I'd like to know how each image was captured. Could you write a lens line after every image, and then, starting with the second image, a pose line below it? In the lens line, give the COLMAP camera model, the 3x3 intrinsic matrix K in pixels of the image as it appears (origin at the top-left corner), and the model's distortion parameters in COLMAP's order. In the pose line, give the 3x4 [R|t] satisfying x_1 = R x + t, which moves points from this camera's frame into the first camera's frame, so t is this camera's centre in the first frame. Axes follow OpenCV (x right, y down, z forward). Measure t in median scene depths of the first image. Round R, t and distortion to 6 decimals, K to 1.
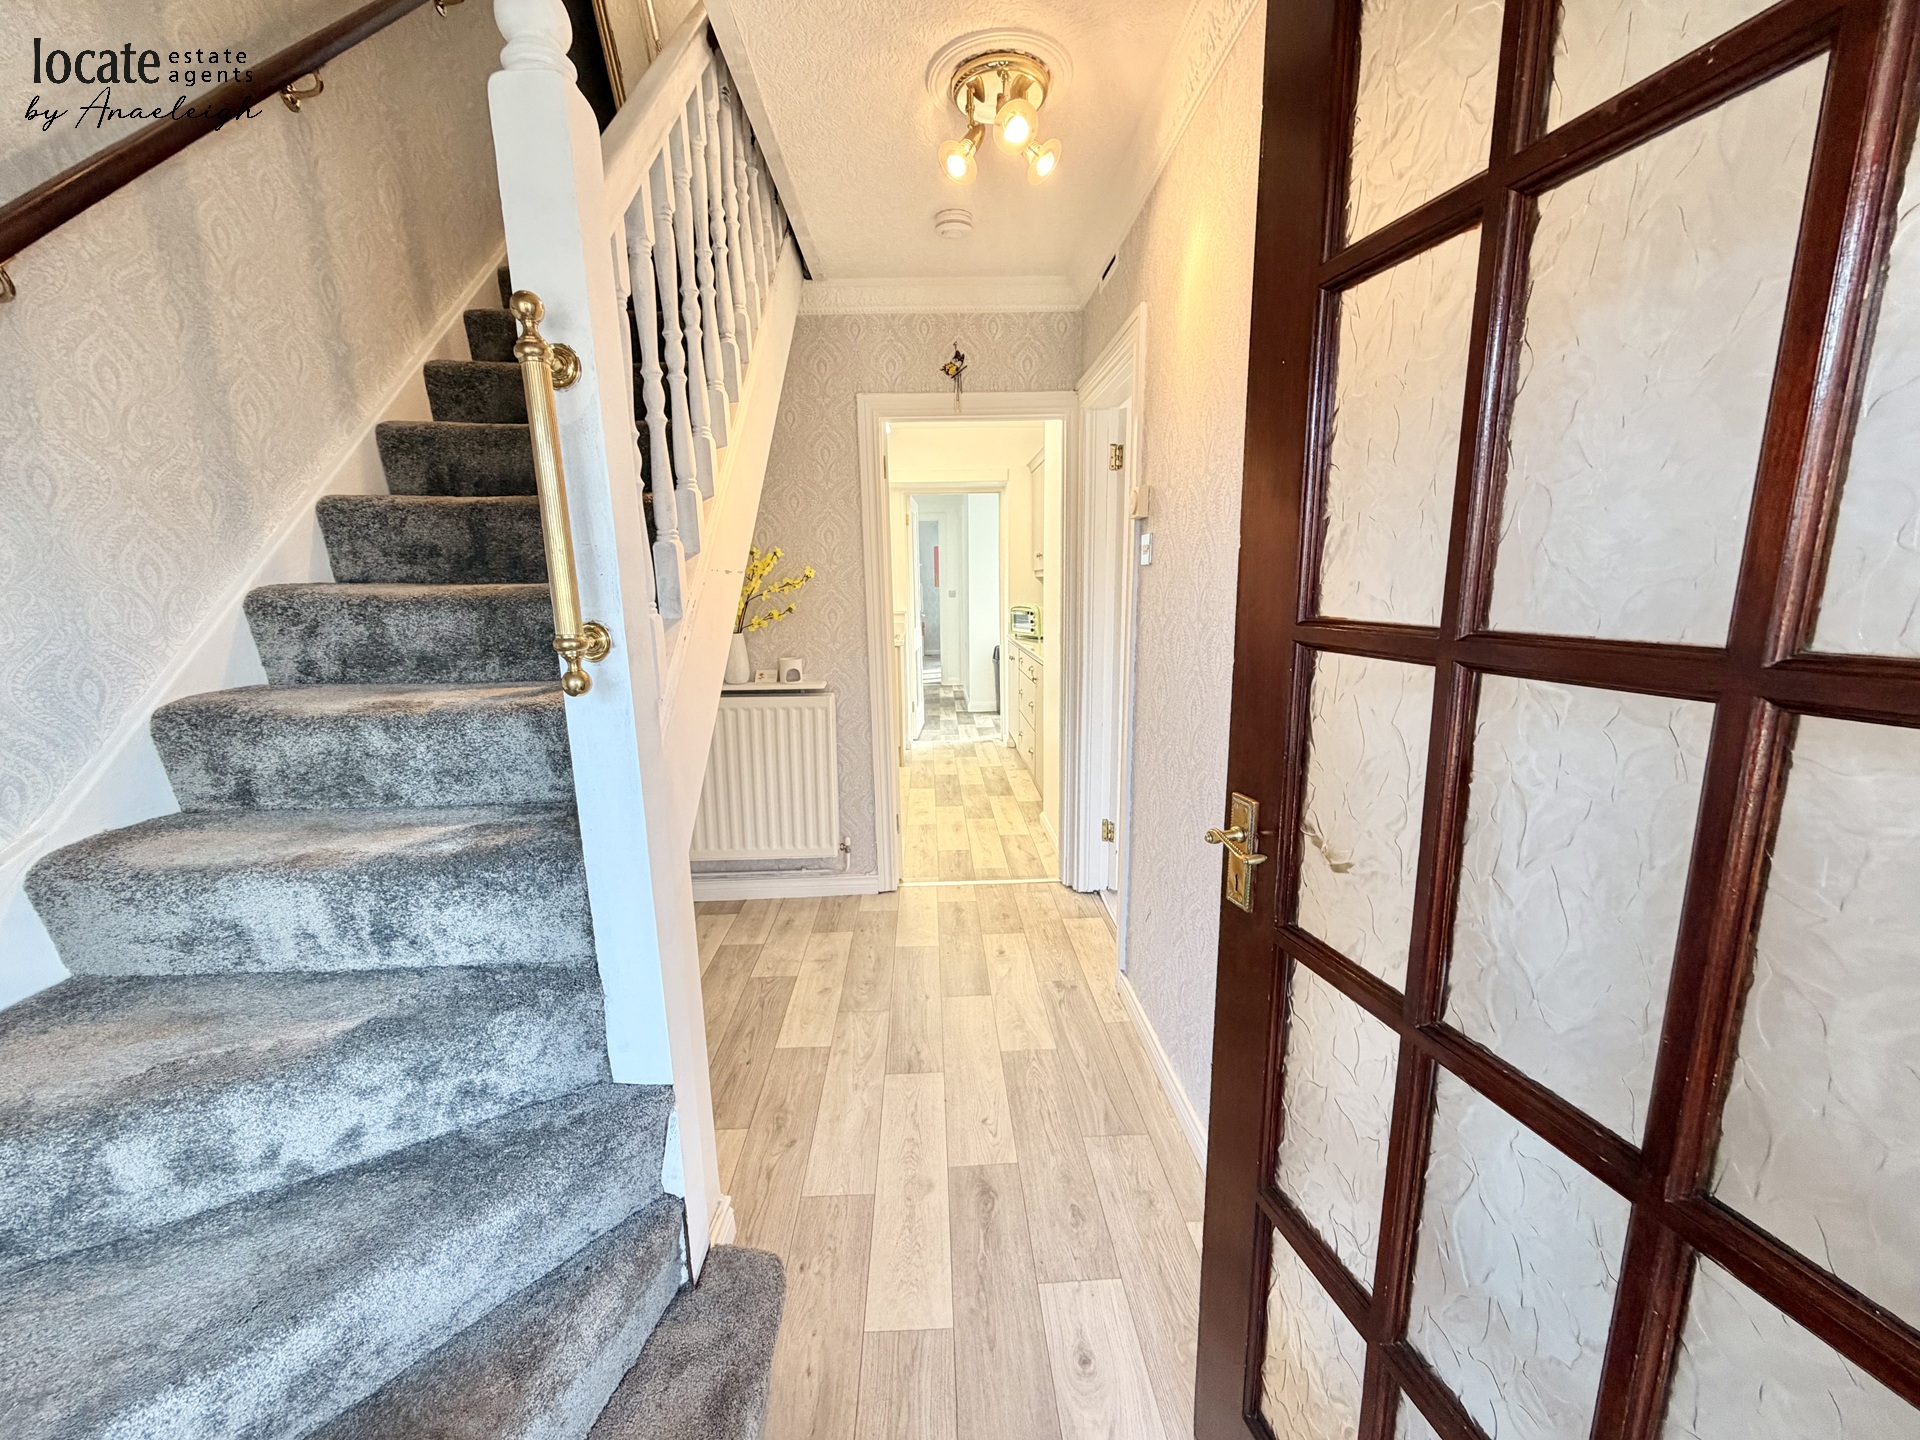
lens RADIAL K [[762.7, 0, 955.4], [0, 762.7, 722.0], [0, 0, 1]] dist [0.000180, -0.000255]
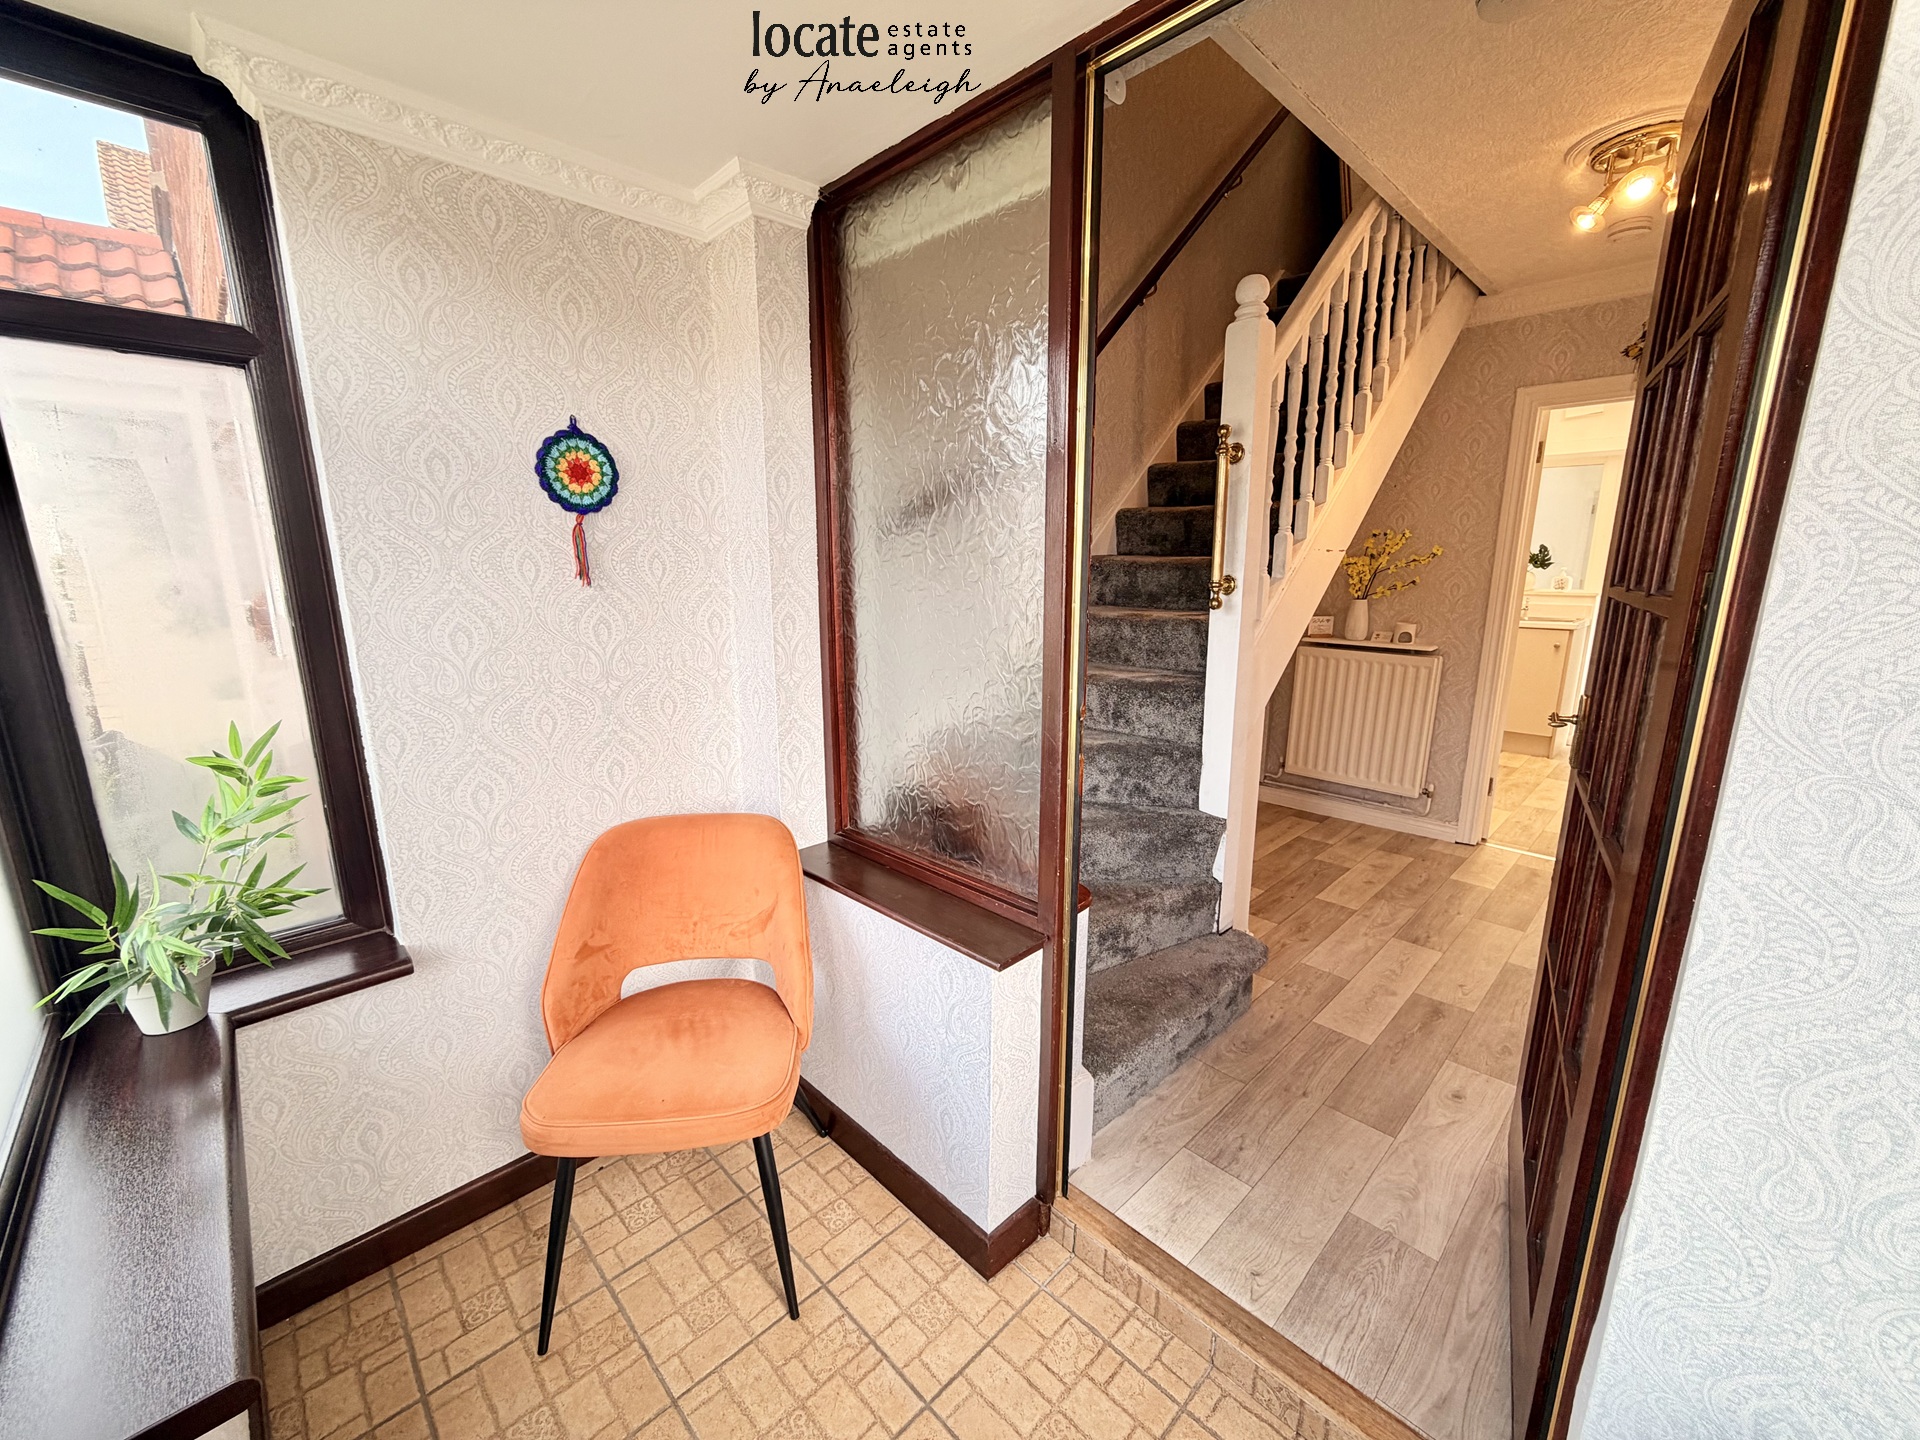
lens RADIAL K [[762.7, 0, 955.4], [0, 762.7, 722.0], [0, 0, 1]] dist [0.000180, -0.000255]
pose [[0.668583, 0.170785, -0.723760, 0.427583], [-0.147665, 0.984379, 0.095876, 0.122775], [0.728829, 0.042773, 0.683358, -0.673014]]
